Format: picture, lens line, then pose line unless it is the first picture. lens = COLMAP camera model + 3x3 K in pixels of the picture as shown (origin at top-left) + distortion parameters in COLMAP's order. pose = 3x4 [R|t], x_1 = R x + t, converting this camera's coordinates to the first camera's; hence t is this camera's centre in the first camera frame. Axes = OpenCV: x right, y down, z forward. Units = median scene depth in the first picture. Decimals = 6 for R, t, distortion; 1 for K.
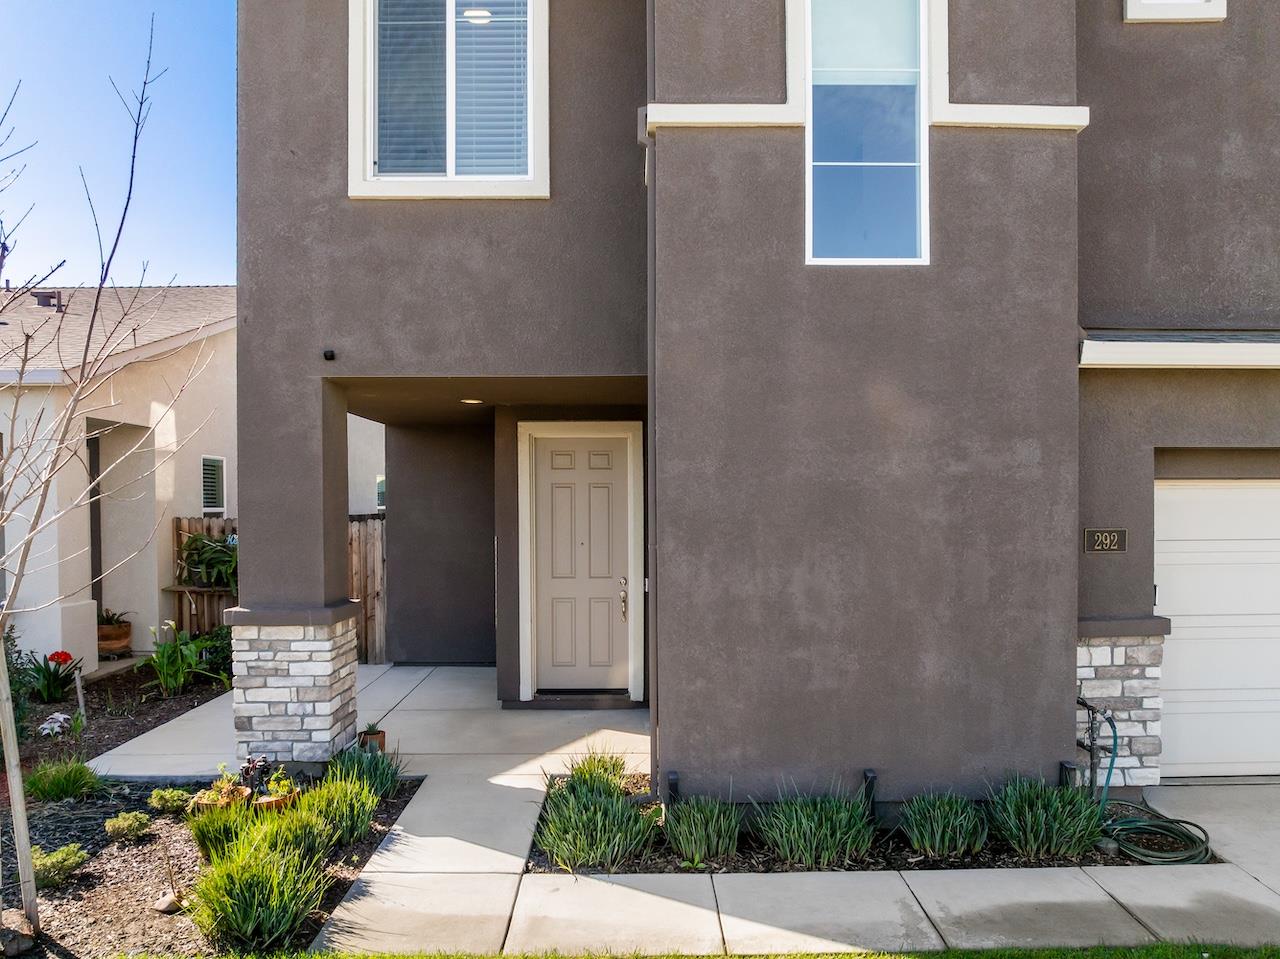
lens RADIAL K [[913.2, 0, 641.6], [0, 913.2, 502.1], [0, 0, 1]] dist [-0.037110, 0.001620]
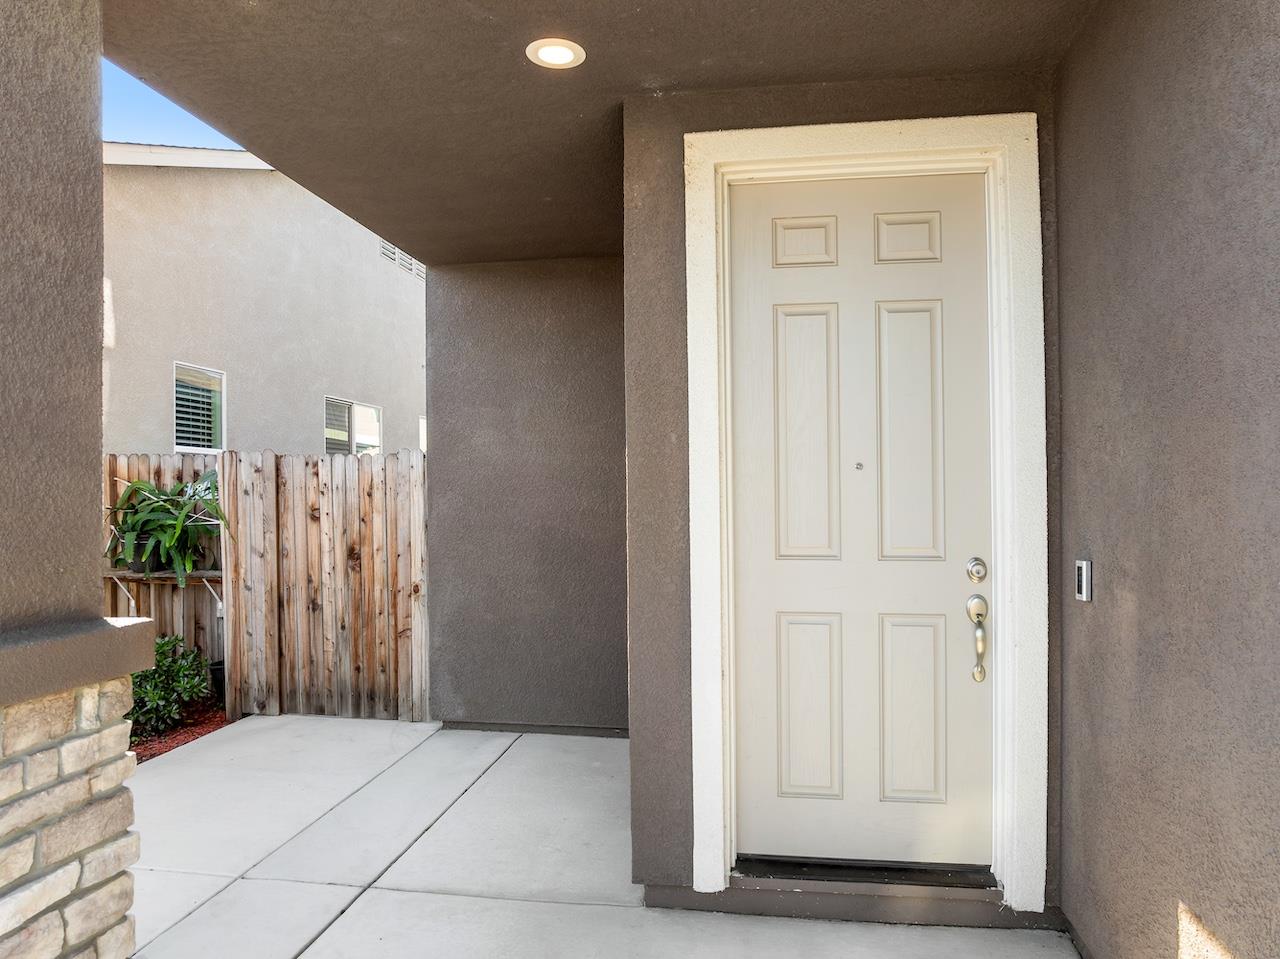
lens RADIAL K [[909.1, 0, 640.0], [0, 909.1, 479.5], [0, 0, 1]] dist [-0.032753, -0.001183]
pose [[0.985758, -0.004849, -0.168102, -0.128394], [0.002612, 0.999905, -0.013524, 0.079387], [0.168151, 0.012892, 0.985677, 0.883928]]
